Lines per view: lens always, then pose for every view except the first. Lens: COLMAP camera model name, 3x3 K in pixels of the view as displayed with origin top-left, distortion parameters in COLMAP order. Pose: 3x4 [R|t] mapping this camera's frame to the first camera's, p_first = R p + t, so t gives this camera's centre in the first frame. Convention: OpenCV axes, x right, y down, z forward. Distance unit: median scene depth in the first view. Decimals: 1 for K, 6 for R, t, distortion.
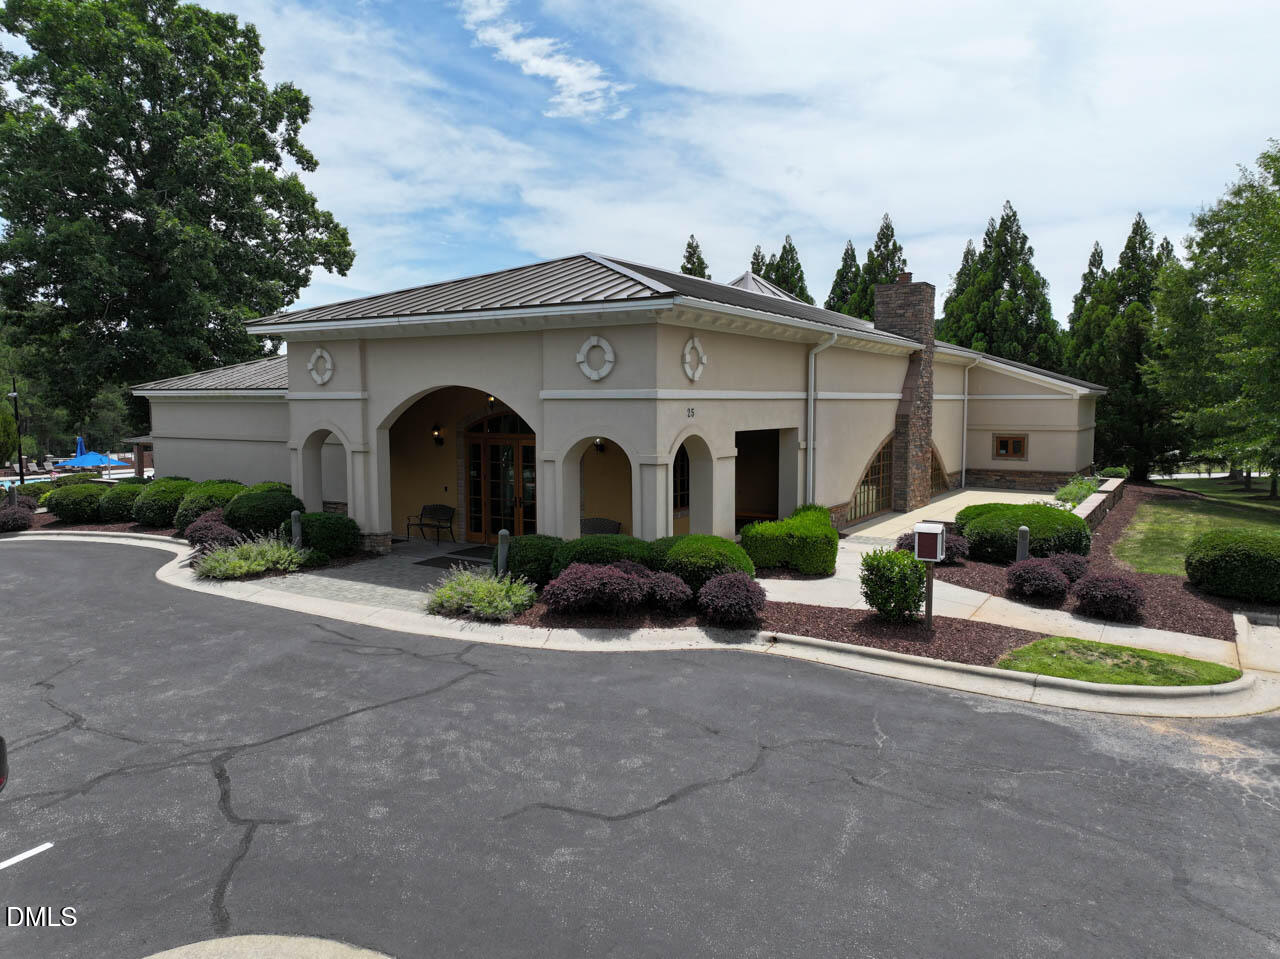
lens RADIAL K [[895.2, 0, 644.3], [0, 895.2, 473.6], [0, 0, 1]] dist [0.004499, 0.007576]
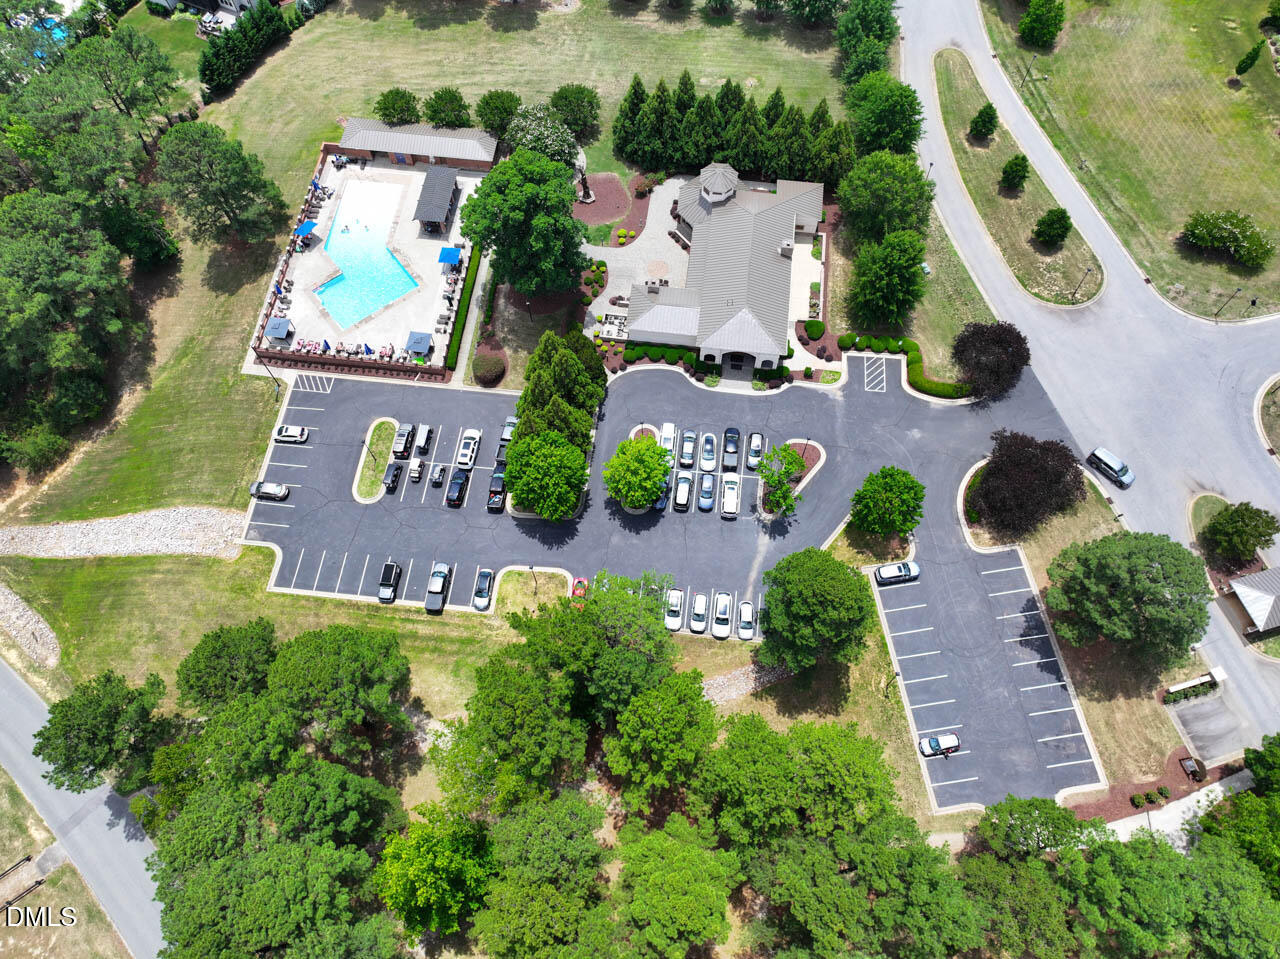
lens RADIAL K [[895.2, 0, 644.3], [0, 895.2, 473.6], [0, 0, 1]] dist [0.004499, 0.007576]
pose [[0.905704, -0.377624, 0.192616, -3.032168], [0.028564, 0.507710, 0.861054, -6.539918], [-0.422948, -0.774358, 0.470621, -2.985241]]
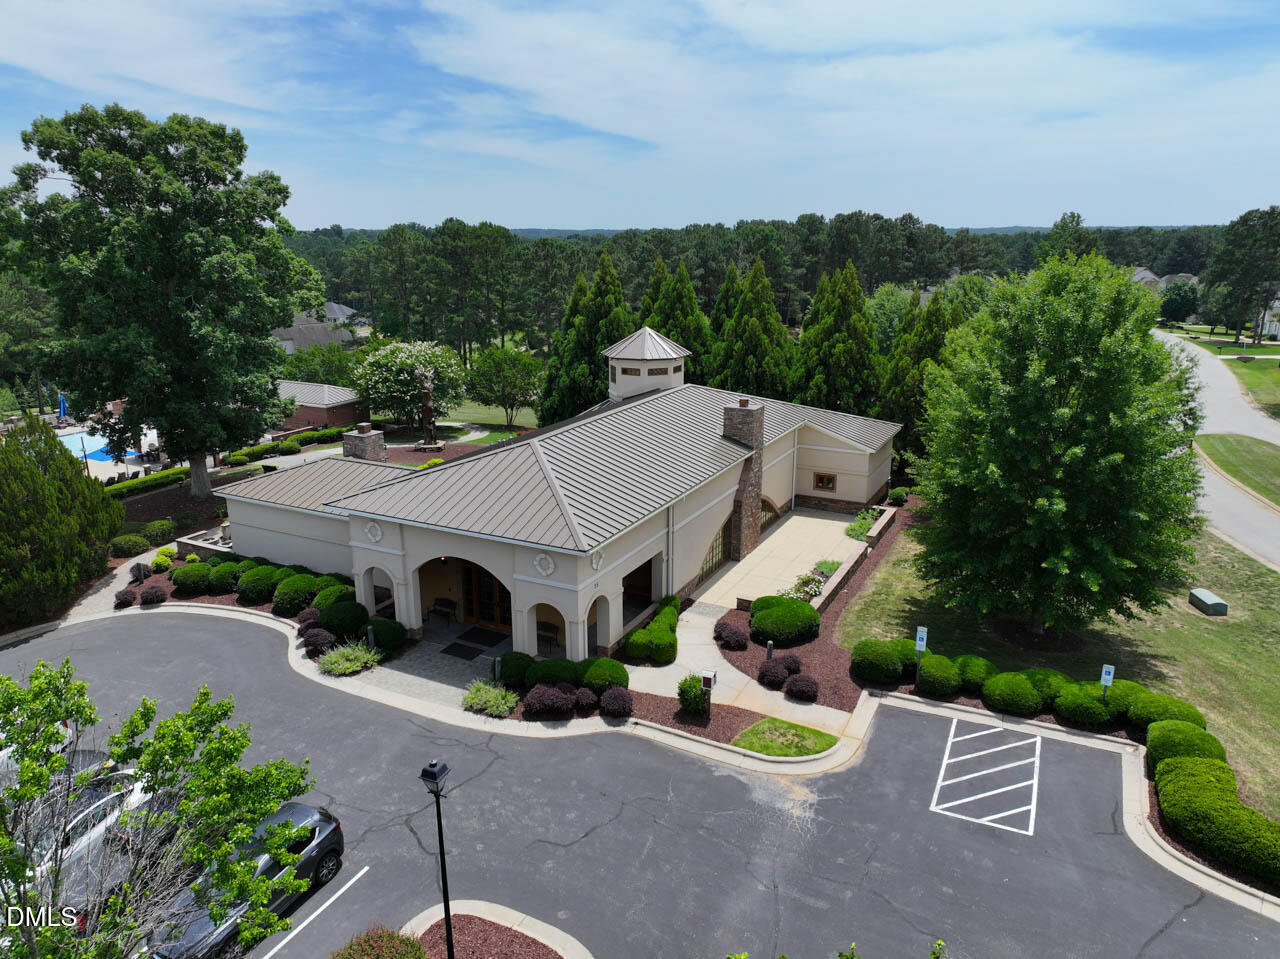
lens RADIAL K [[895.2, 0, 644.3], [0, 895.2, 473.6], [0, 0, 1]] dist [0.004499, 0.007576]
pose [[0.996268, -0.021053, 0.083704, 0.000757], [0.005440, 0.983183, 0.182540, -0.747689], [-0.086140, -0.181404, 0.979629, -0.917851]]
